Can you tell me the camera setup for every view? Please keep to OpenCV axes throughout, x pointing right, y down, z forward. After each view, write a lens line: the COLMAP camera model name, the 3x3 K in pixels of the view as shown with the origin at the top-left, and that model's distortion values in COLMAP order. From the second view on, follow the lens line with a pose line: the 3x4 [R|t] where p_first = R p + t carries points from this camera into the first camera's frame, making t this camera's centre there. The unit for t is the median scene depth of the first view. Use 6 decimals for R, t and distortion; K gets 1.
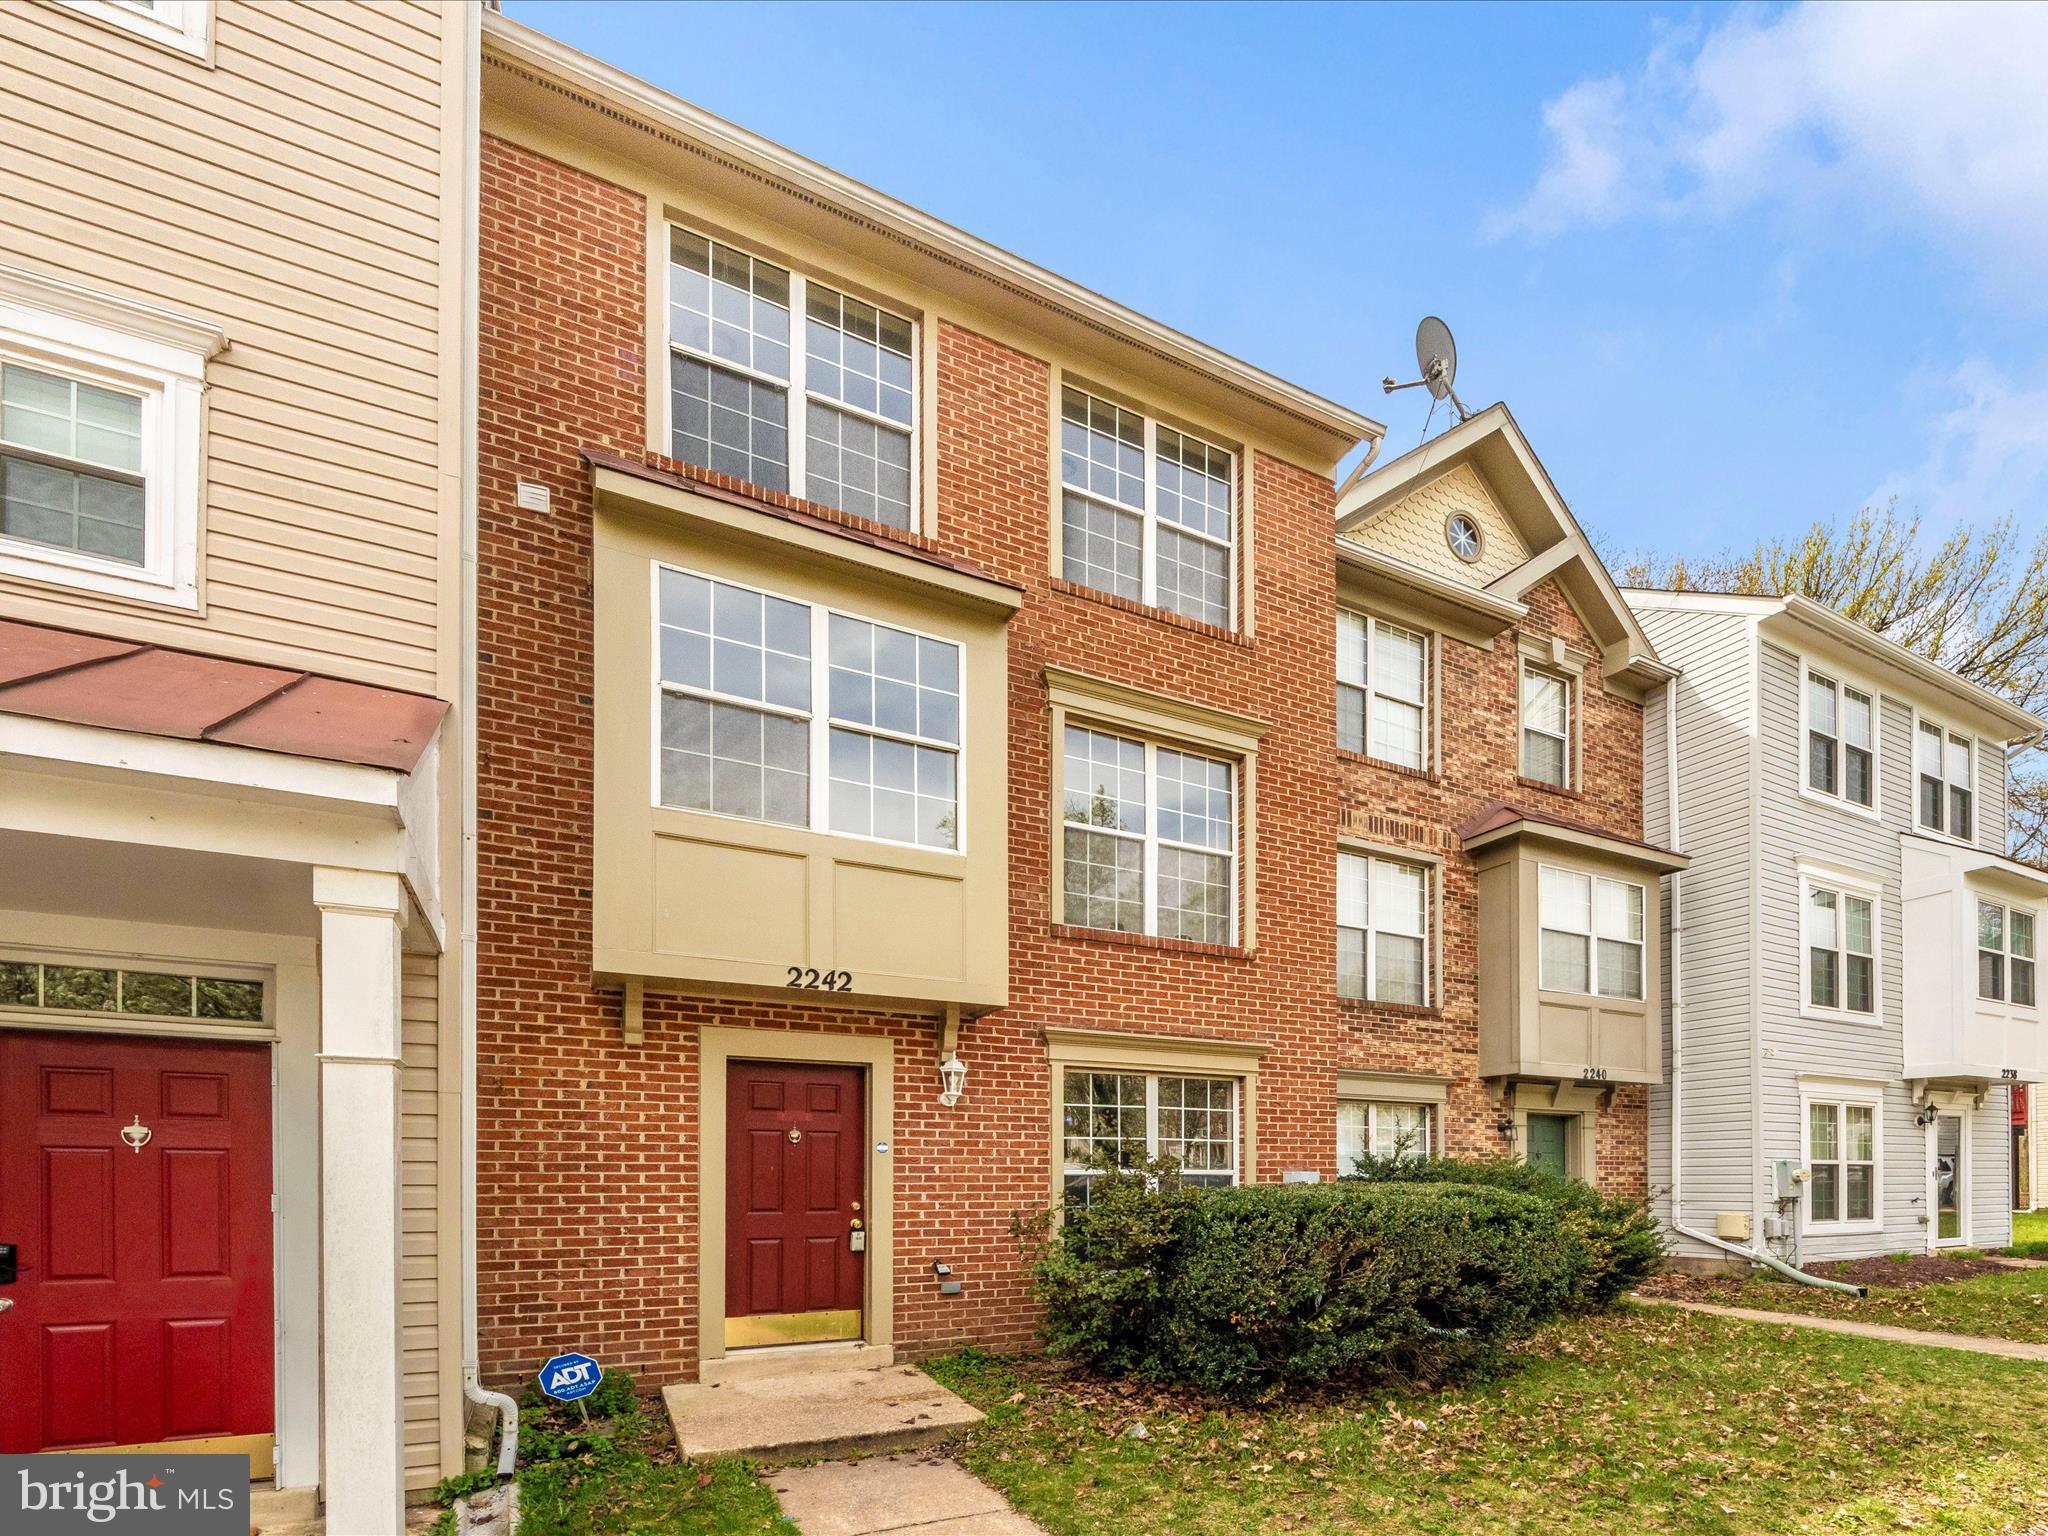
lens RADIAL K [[810.7, 0, 1022.6], [0, 810.7, 966.9], [0, 0, 1]] dist [0.007193, -0.010405]
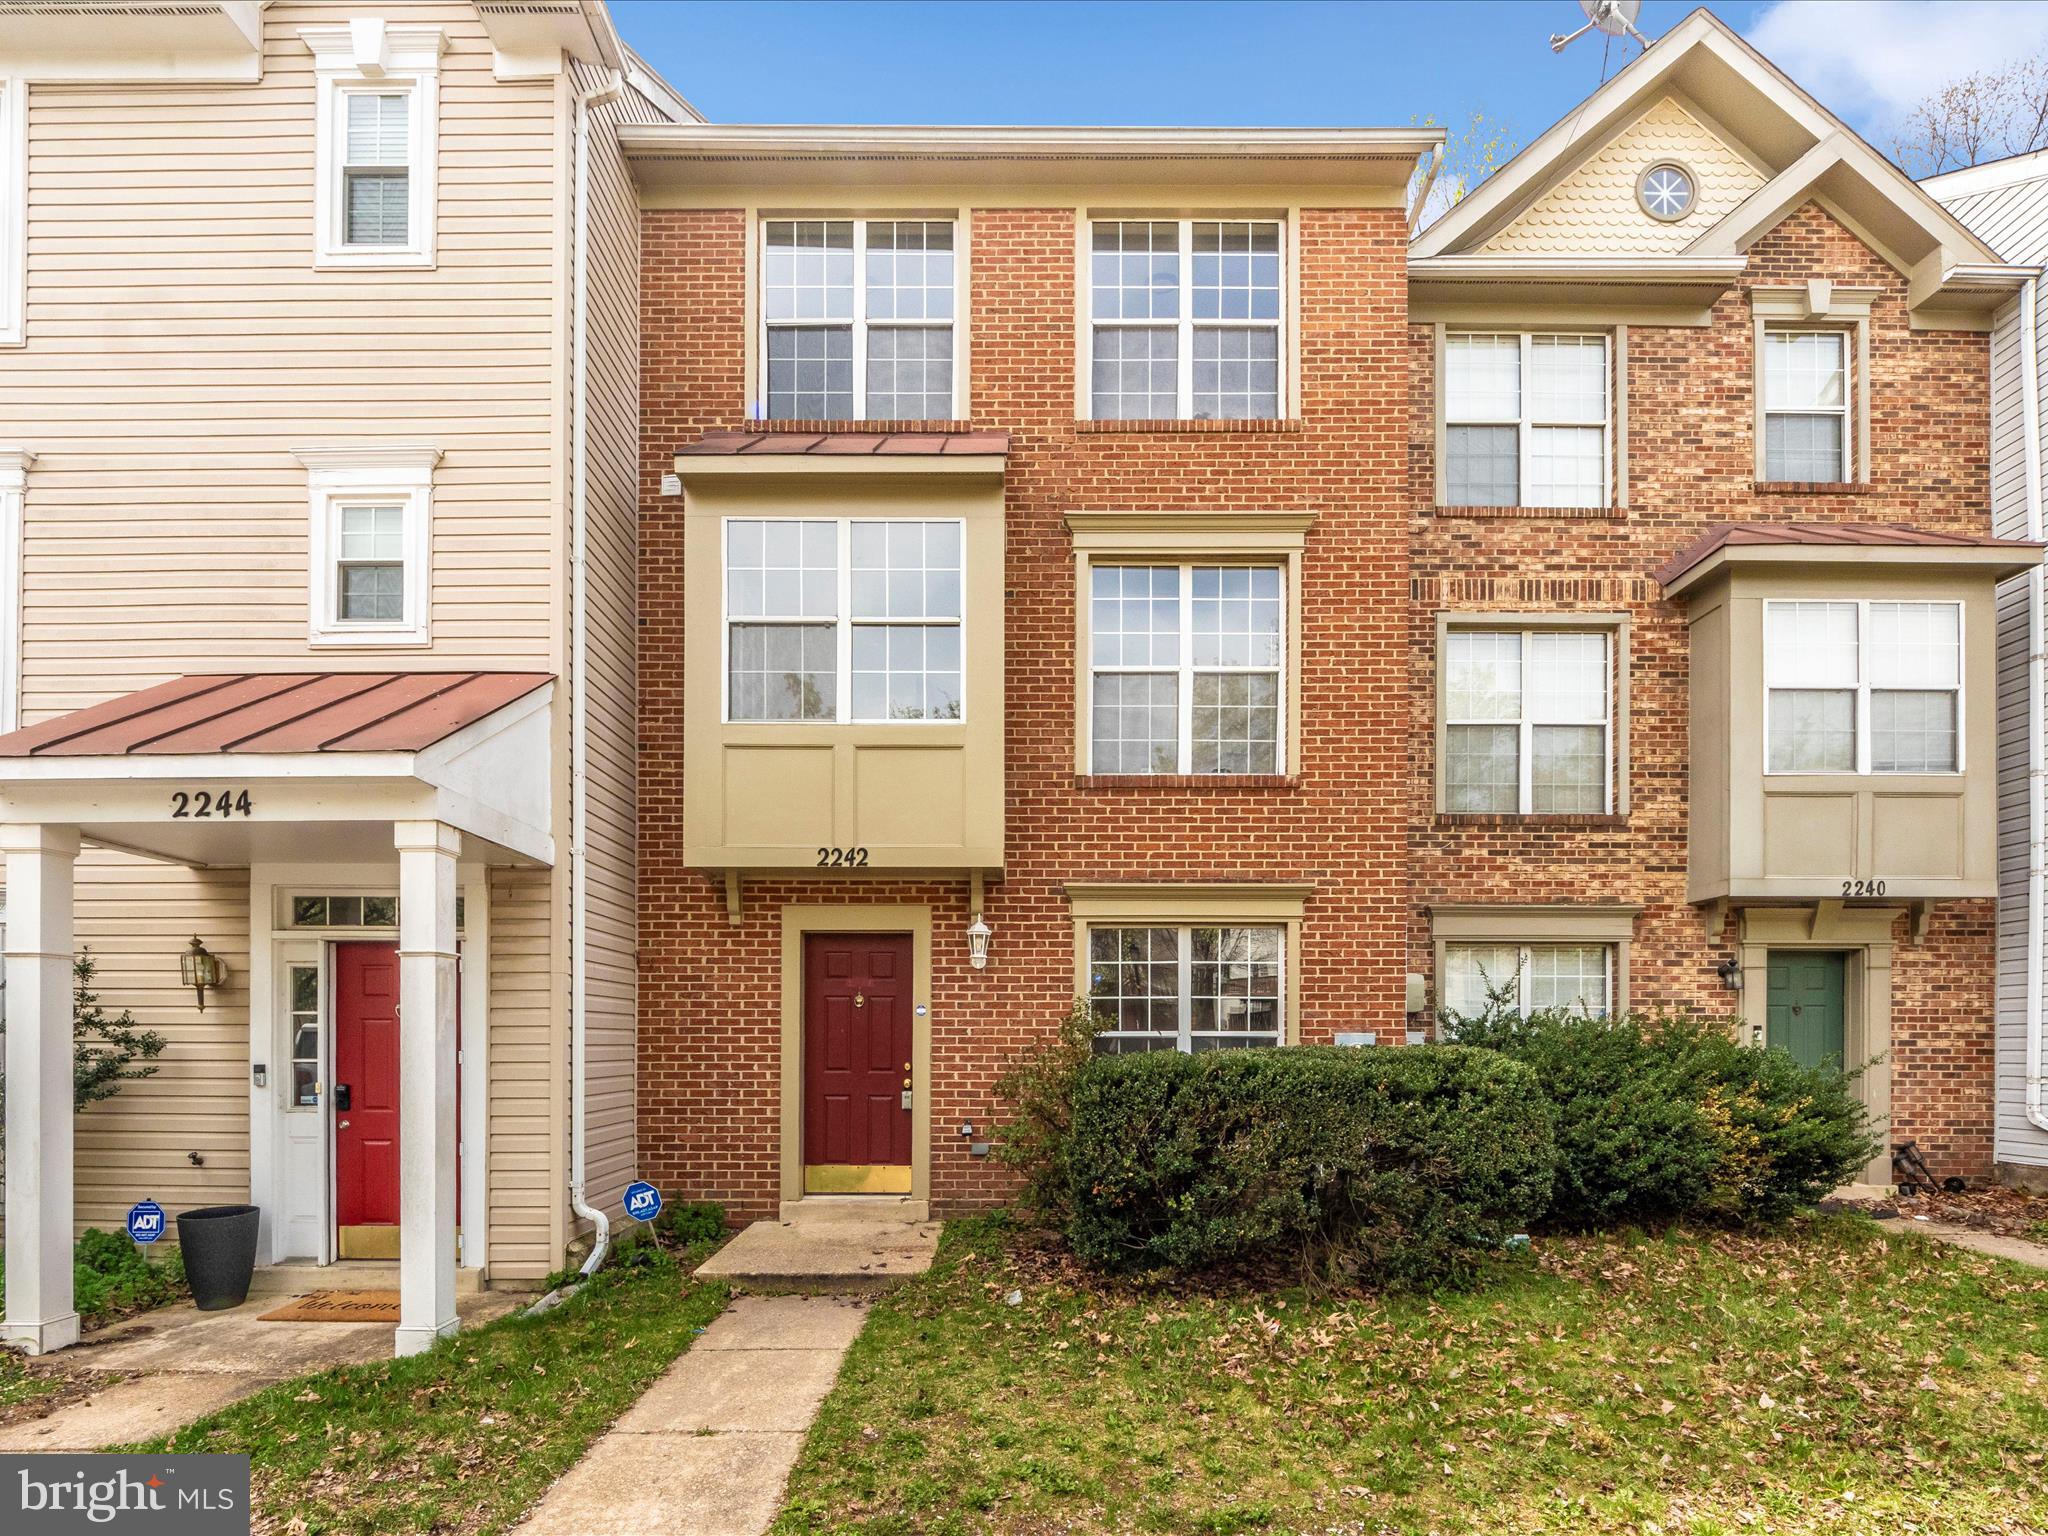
lens RADIAL K [[881.9, 0, 1044.5], [0, 881.9, 776.3], [0, 0, 1]] dist [-0.001260, 0.000298]
pose [[0.898007, -0.125235, -0.421782, 0.445887], [0.107966, 0.992048, -0.064690, 0.011851], [0.426529, 0.012554, 0.904387, 0.028938]]
